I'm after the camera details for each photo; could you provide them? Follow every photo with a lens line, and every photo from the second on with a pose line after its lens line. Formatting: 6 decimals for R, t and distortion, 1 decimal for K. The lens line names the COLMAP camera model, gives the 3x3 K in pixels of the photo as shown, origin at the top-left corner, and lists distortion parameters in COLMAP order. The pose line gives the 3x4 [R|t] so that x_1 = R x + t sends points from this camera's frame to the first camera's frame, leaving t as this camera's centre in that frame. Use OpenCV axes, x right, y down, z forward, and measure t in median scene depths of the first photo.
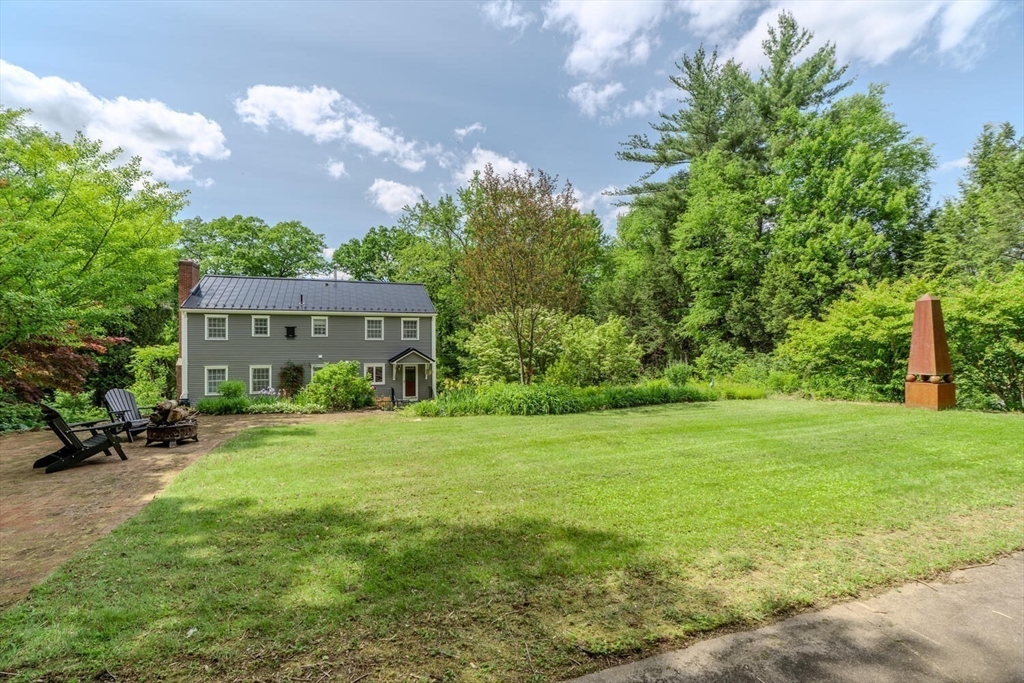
lens RADIAL K [[505.0, 0, 520.3], [0, 505.0, 343.6], [0, 0, 1]] dist [0.002288, -0.002569]
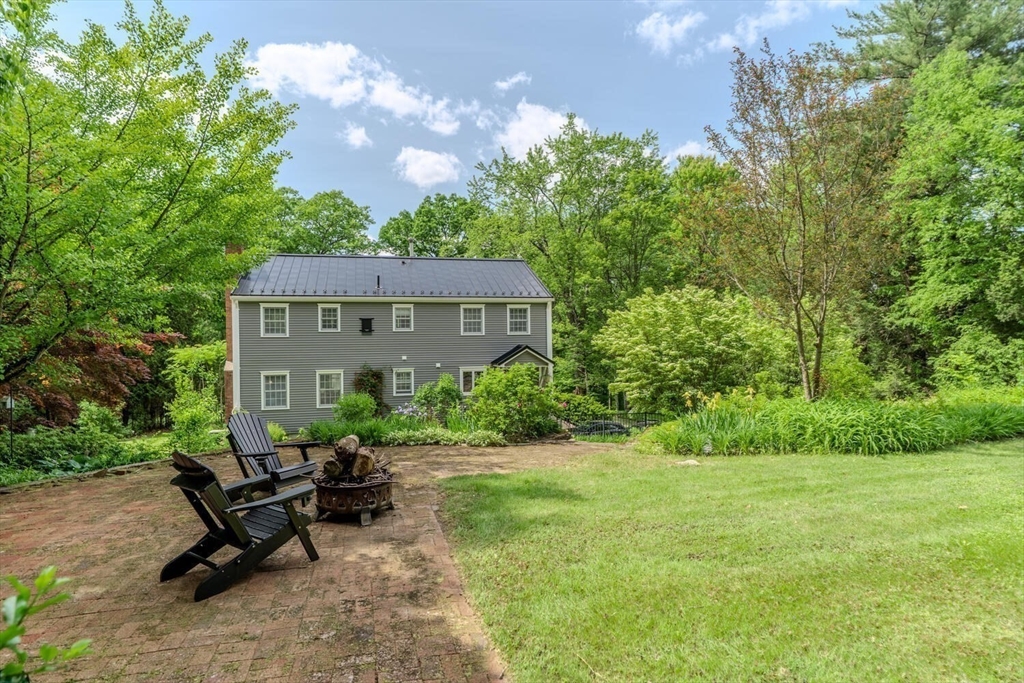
lens RADIAL K [[614.6, 0, 506.9], [0, 614.6, 344.2], [0, 0, 1]] dist [-0.002342, 0.000160]
pose [[0.993940, -0.009569, -0.109506, -0.127856], [0.010019, 0.999943, 0.003556, 0.003442], [0.109466, -0.004632, 0.993980, 0.100561]]
